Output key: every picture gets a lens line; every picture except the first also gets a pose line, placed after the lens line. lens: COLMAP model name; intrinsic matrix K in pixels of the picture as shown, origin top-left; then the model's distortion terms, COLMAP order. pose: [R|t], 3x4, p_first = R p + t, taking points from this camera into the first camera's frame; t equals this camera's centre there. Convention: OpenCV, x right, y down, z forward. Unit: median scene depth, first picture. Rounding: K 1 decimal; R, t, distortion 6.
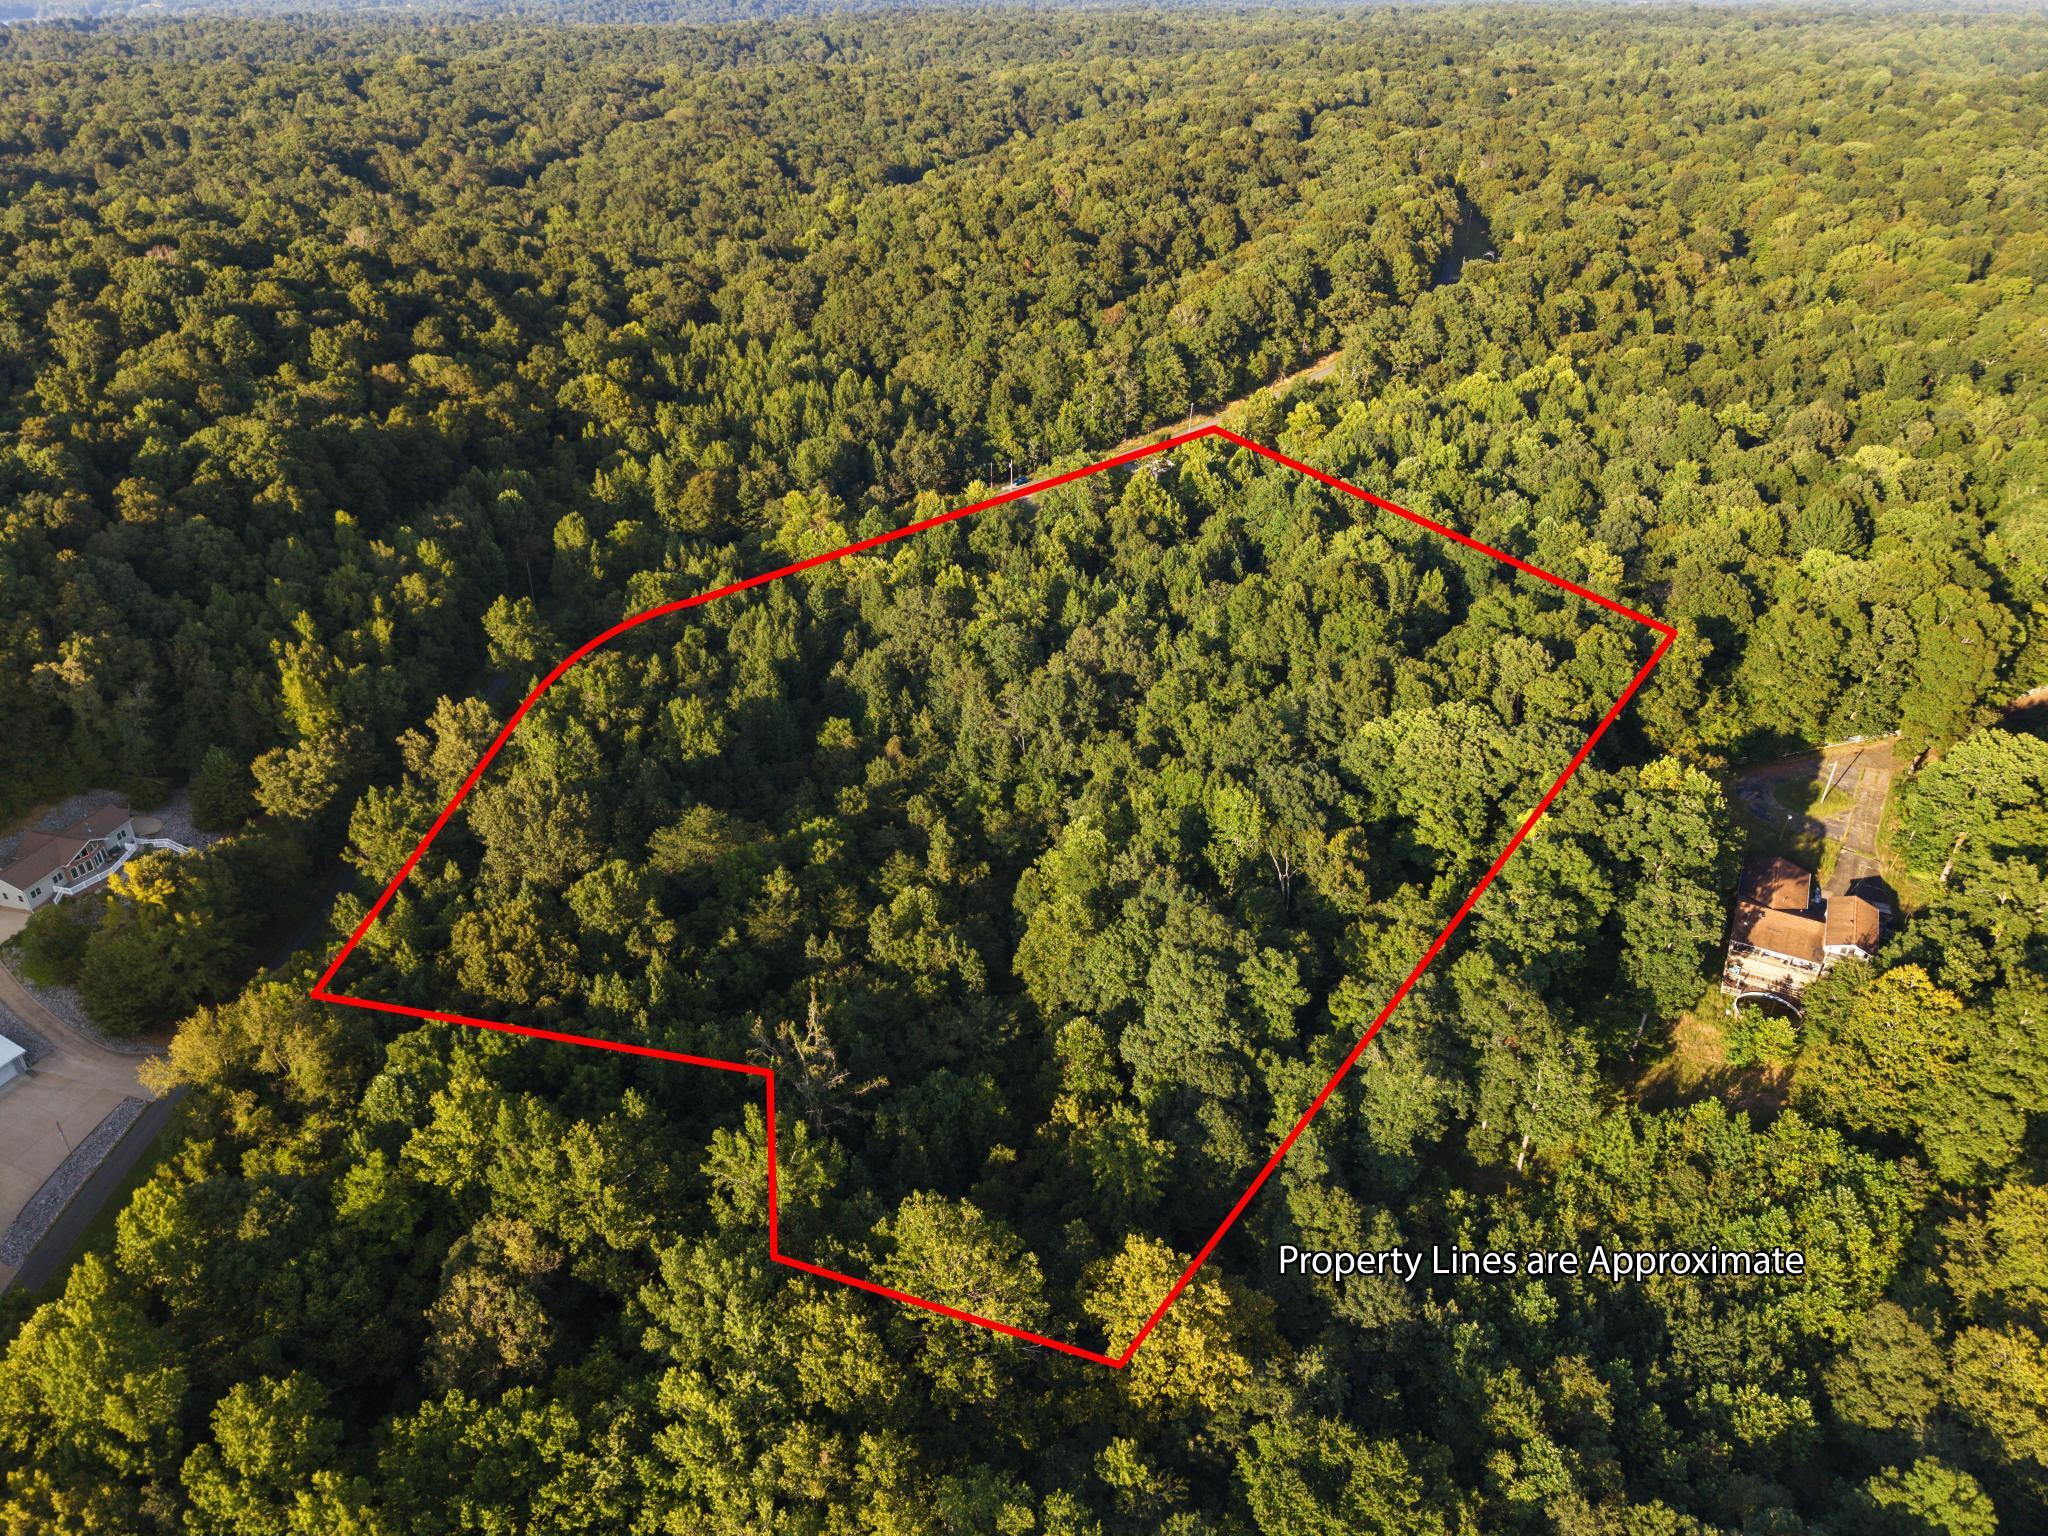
lens RADIAL K [[1367.0, 0, 1021.4], [0, 1367.0, 759.1], [0, 0, 1]] dist [0.030700, -0.031761]
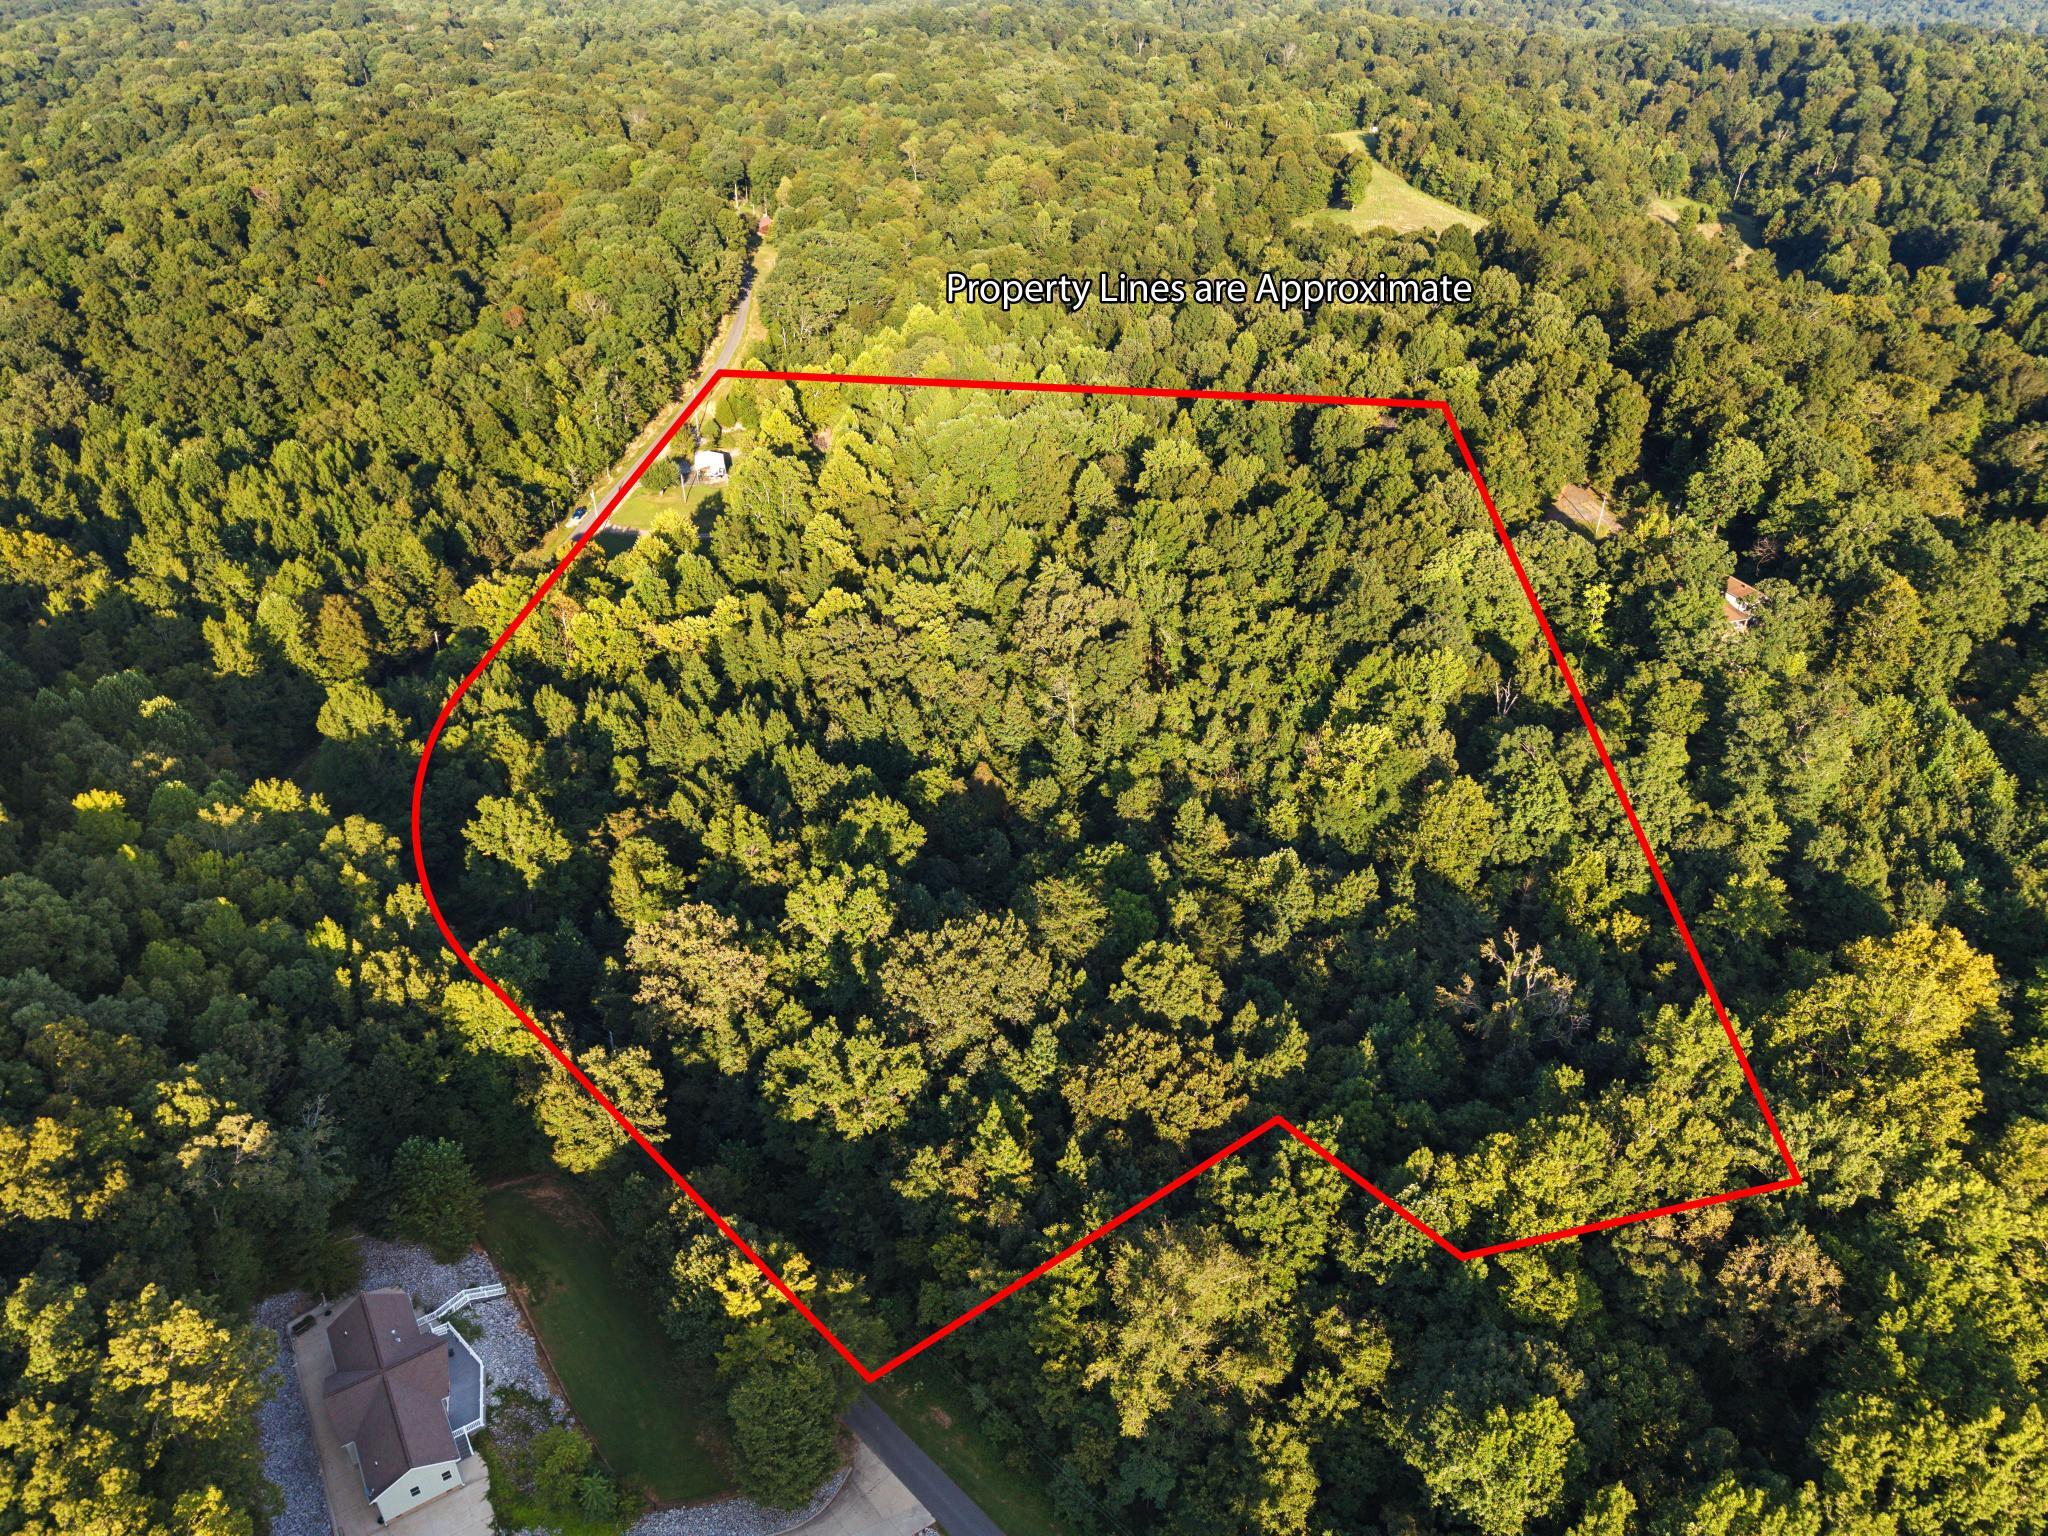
lens RADIAL K [[1367.0, 0, 1021.4], [0, 1367.0, 759.1], [0, 0, 1]] dist [0.030700, -0.031761]
pose [[0.691537, -0.374543, 0.617652, -0.425593], [0.356900, 0.920573, 0.158640, -0.103360], [-0.628012, 0.110734, 0.770285, 0.176156]]
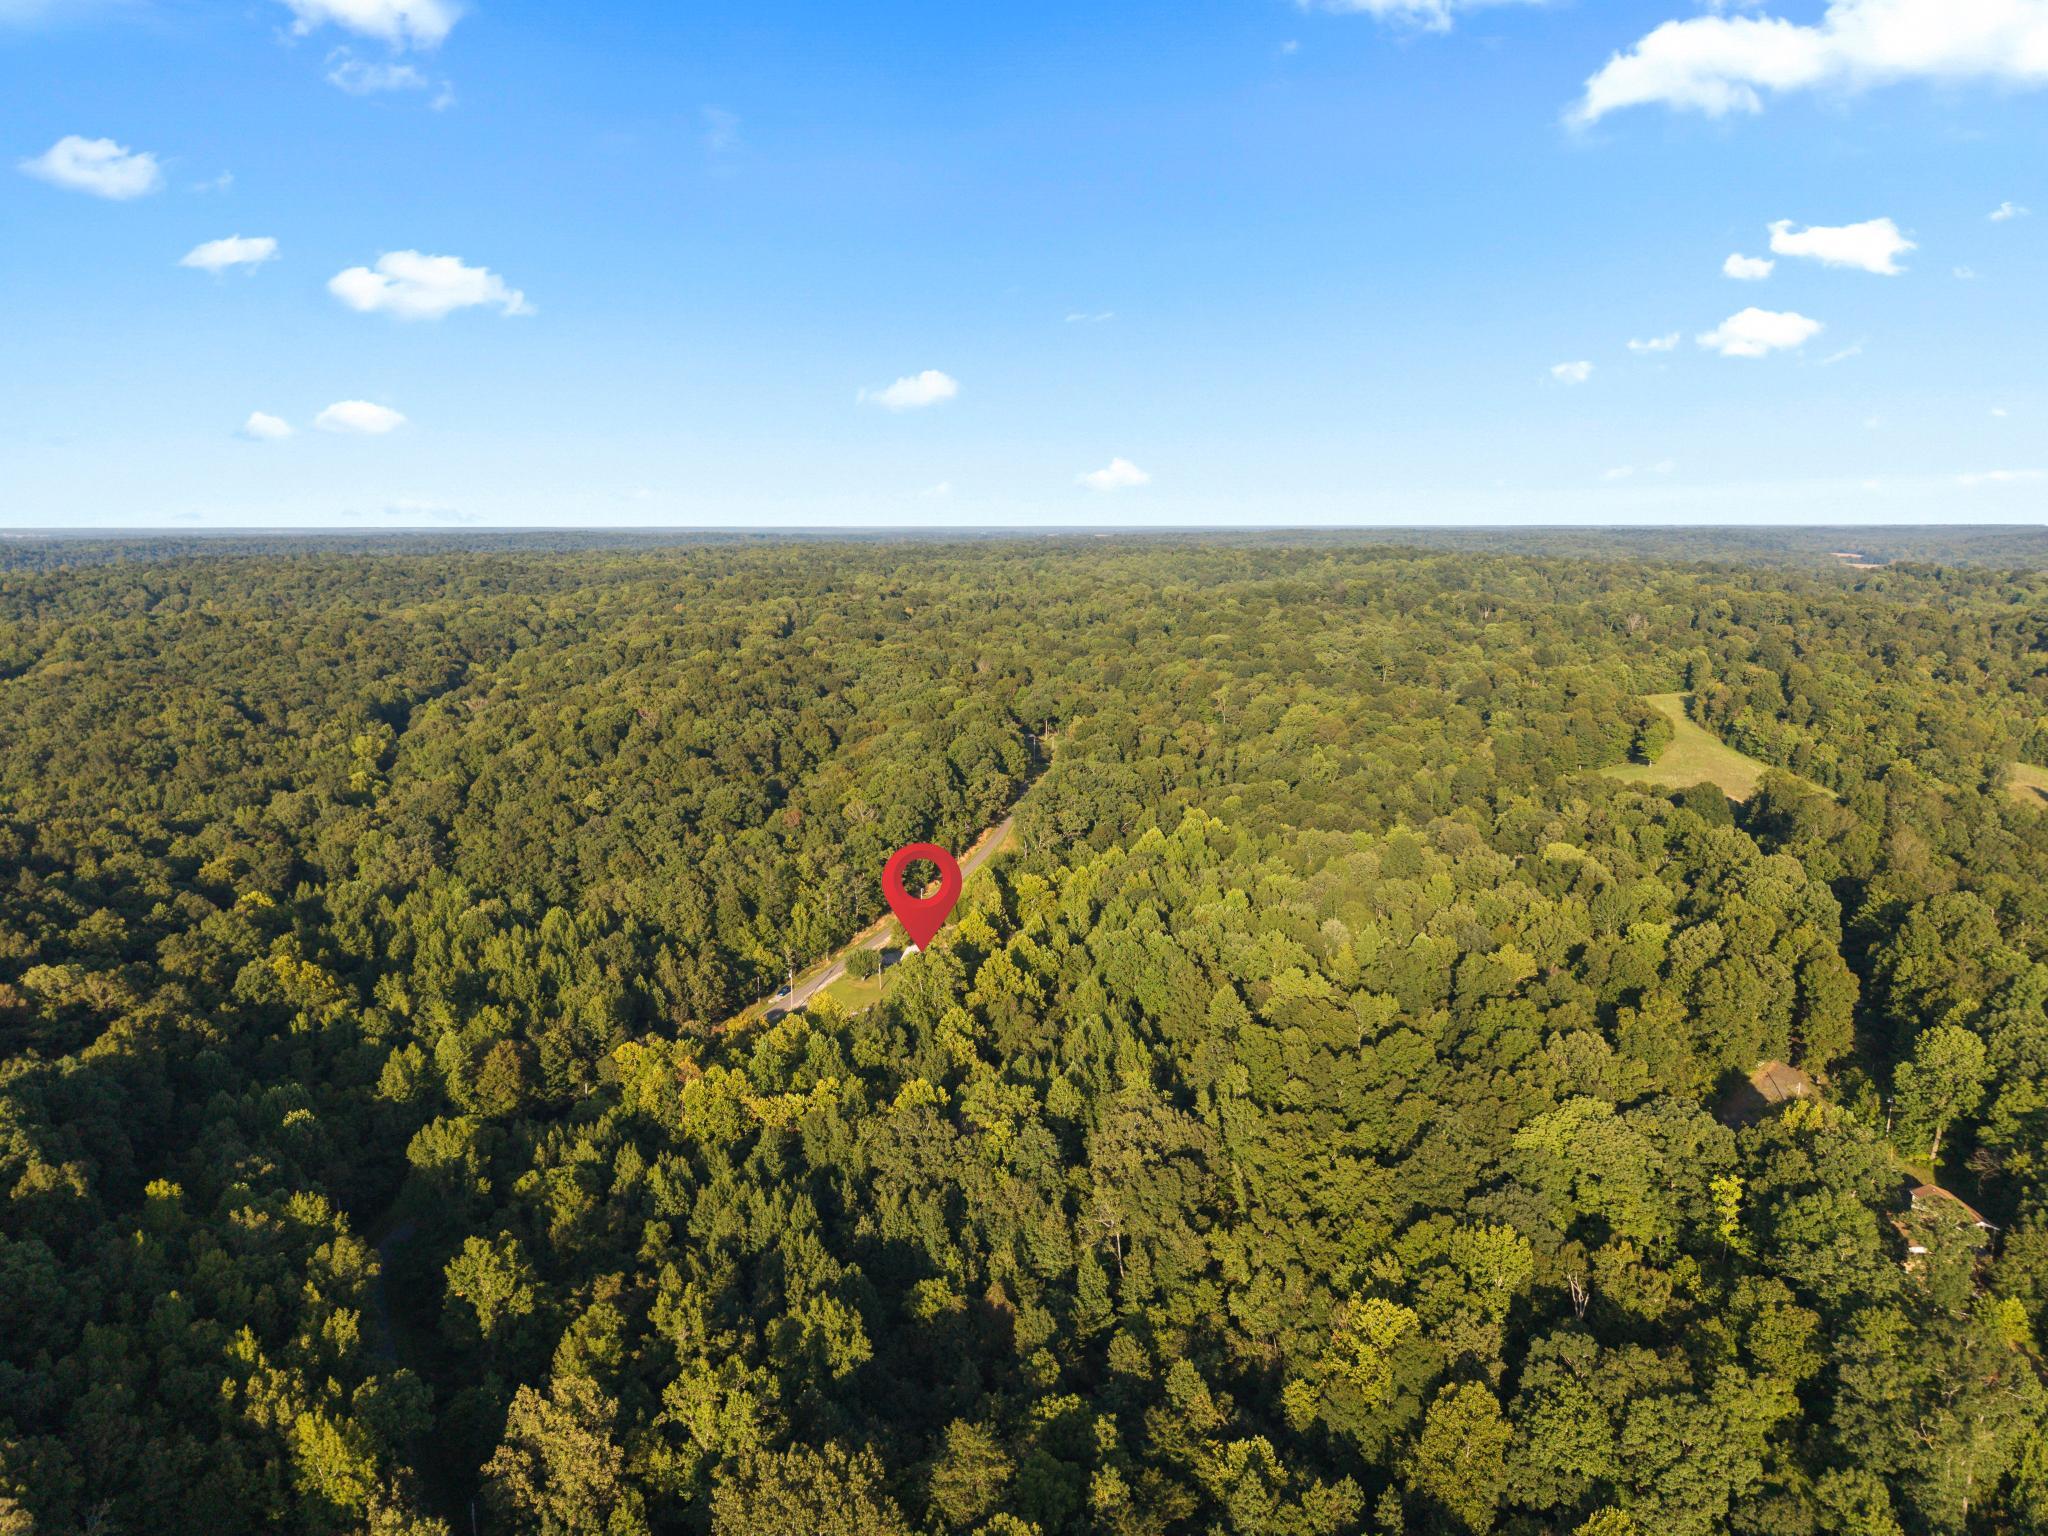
lens RADIAL K [[1367.0, 0, 1021.4], [0, 1367.0, 759.1], [0, 0, 1]] dist [0.030700, -0.031761]
pose [[0.874958, -0.090936, 0.475583, -0.307209], [0.247277, 0.928383, -0.277414, -0.052879], [-0.416296, 0.360327, 0.834783, 0.089549]]
